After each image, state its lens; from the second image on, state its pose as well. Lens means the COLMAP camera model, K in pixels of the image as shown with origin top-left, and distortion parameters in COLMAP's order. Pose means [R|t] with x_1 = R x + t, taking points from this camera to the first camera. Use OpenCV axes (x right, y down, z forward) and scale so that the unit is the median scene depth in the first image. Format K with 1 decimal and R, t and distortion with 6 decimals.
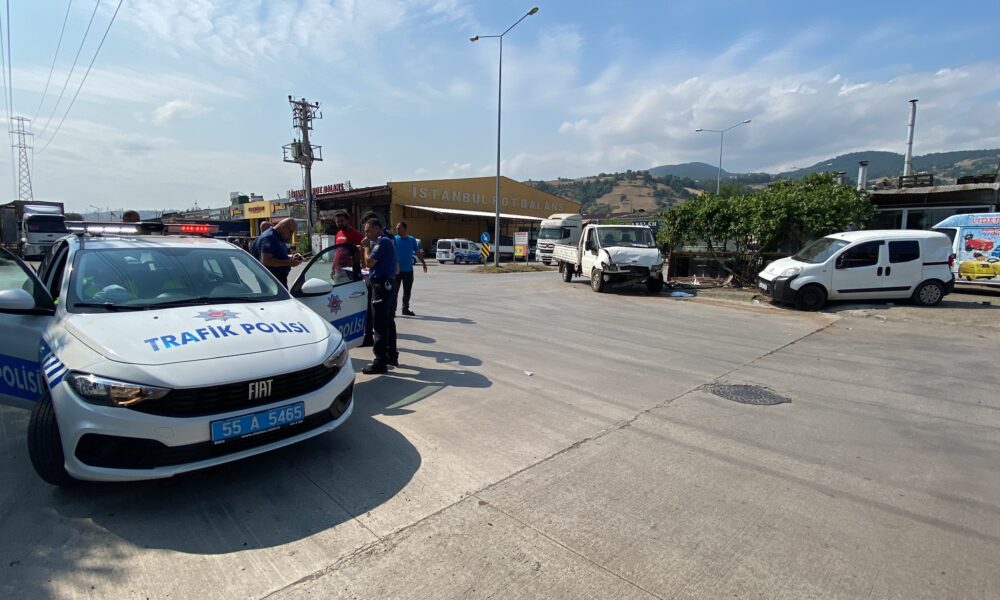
lens RADIAL K [[489.2, 0, 500.0], [0, 489.2, 300.0], [0, 0, 1]] dist [0.085828, -0.088972]
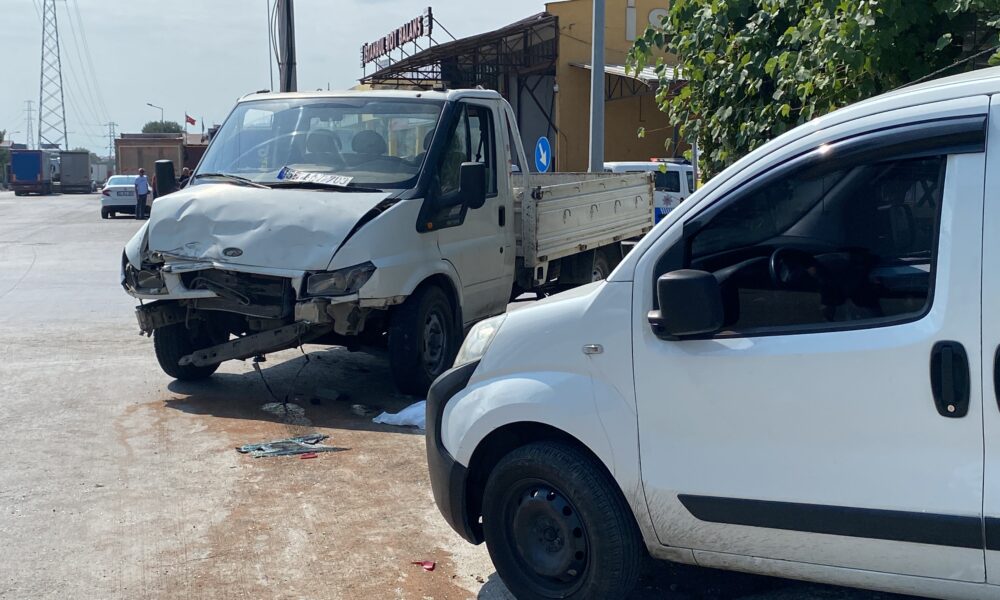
lens RADIAL K [[1323.7, 0, 505.3], [0, 1323.7, 278.2], [0, 0, 1]] dist [0.239711, -0.834330]
pose [[0.878727, 0.023237, -0.476759, 0.659658], [-0.041341, 0.998766, -0.027516, -0.054877], [0.475531, 0.043889, 0.878603, 0.537490]]
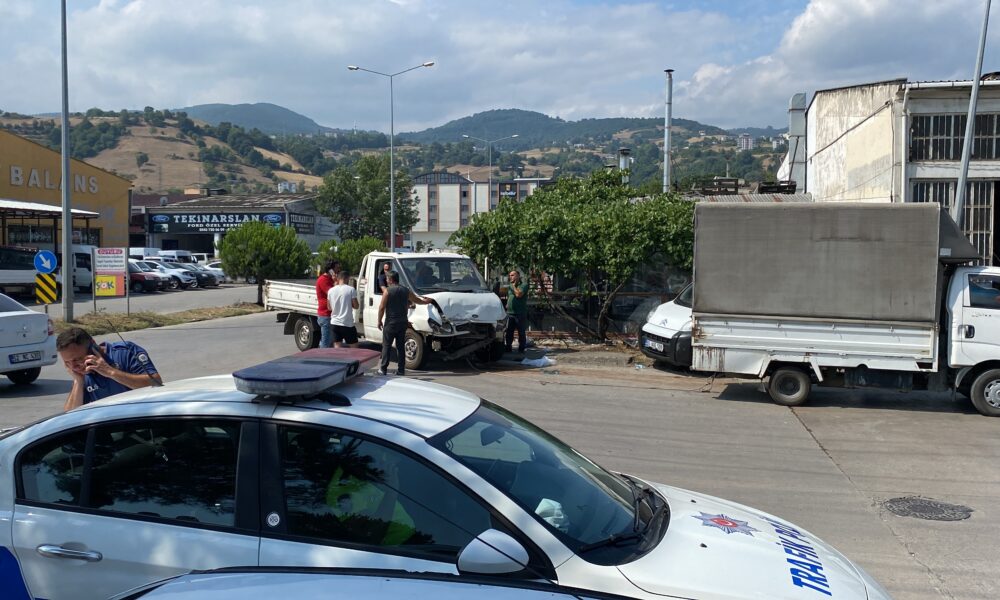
lens RADIAL K [[930.1, 0, 500.0], [0, 930.1, 300.0], [0, 0, 1]] dist [0.020466, -0.004691]
pose [[0.813833, -0.040075, 0.579715, -0.365304], [0.072084, 0.996876, -0.032282, -0.058225], [-0.576610, 0.068060, 0.814180, 0.045811]]
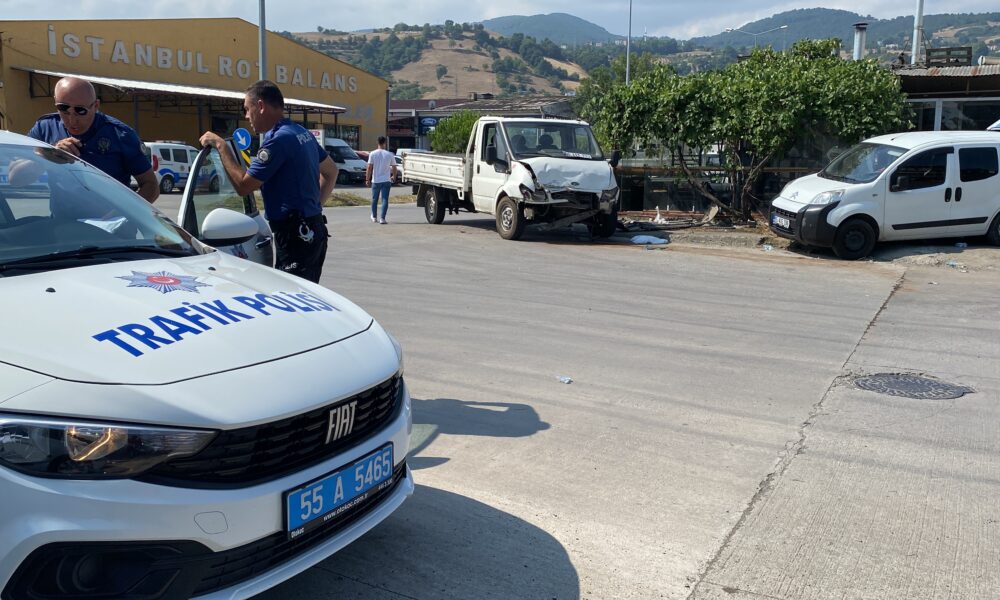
lens RADIAL K [[918.5, 0, 503.9], [0, 918.5, 287.8], [0, 0, 1]] dist [0.158525, -0.378584]
pose [[0.951422, -0.040460, 0.305221, -0.131628], [0.032057, 0.998958, 0.032495, 0.004445], [-0.306217, -0.021132, 0.951727, 0.015173]]
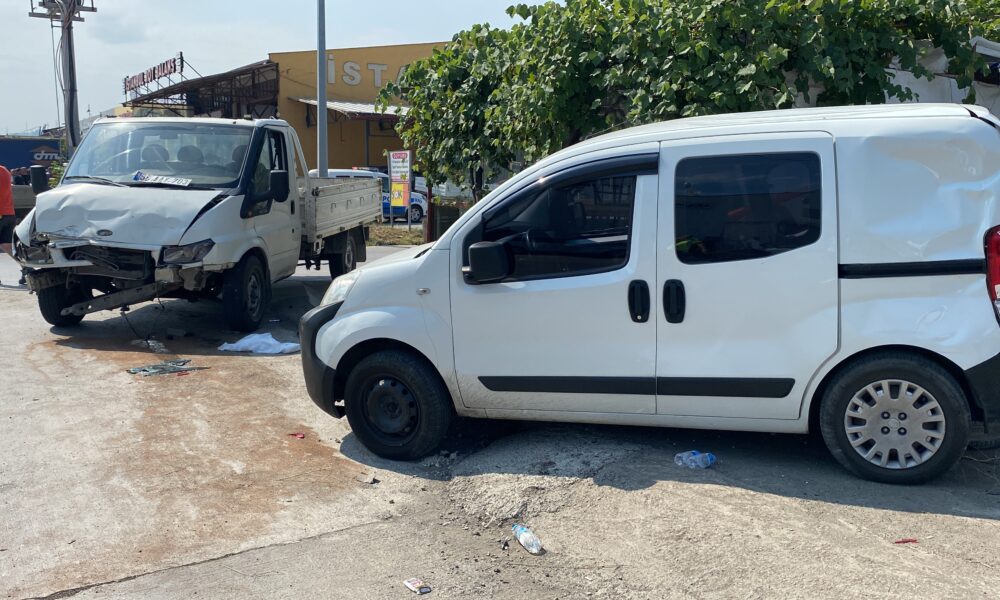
lens RADIAL K [[918.5, 0, 503.9], [0, 918.5, 287.8], [0, 0, 1]] dist [0.158525, -0.378584]
pose [[0.978179, 0.020782, -0.206722, 0.632289], [-0.020393, 0.999784, 0.004014, -0.051114], [0.206761, 0.000290, 0.978391, 0.486765]]
